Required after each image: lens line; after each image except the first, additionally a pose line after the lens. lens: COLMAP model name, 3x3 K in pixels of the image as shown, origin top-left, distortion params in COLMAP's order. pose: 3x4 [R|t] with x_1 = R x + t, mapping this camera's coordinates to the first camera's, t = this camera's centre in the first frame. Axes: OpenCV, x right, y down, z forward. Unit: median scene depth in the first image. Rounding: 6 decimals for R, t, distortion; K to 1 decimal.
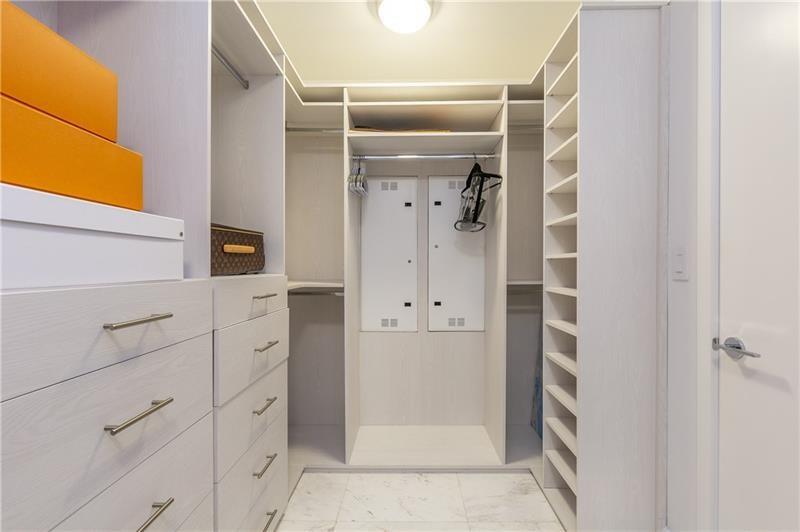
lens RADIAL K [[358.8, 0, 400.0], [0, 358.8, 269.4], [0, 0, 1]] dist [0.017387, -0.000514]
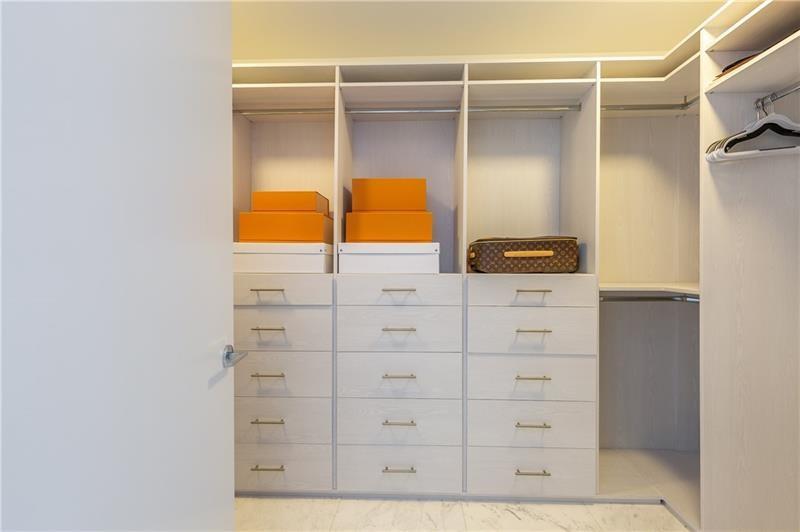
lens RADIAL K [[358.8, 0, 399.7], [0, 358.8, 262.1], [0, 0, 1]] dist [0.017387, -0.000514]
pose [[-0.010686, 0.001706, -0.999941, 0.942578], [-0.007472, 0.999970, 0.001786, -0.026304], [0.999915, 0.007490, -0.010673, 0.584005]]
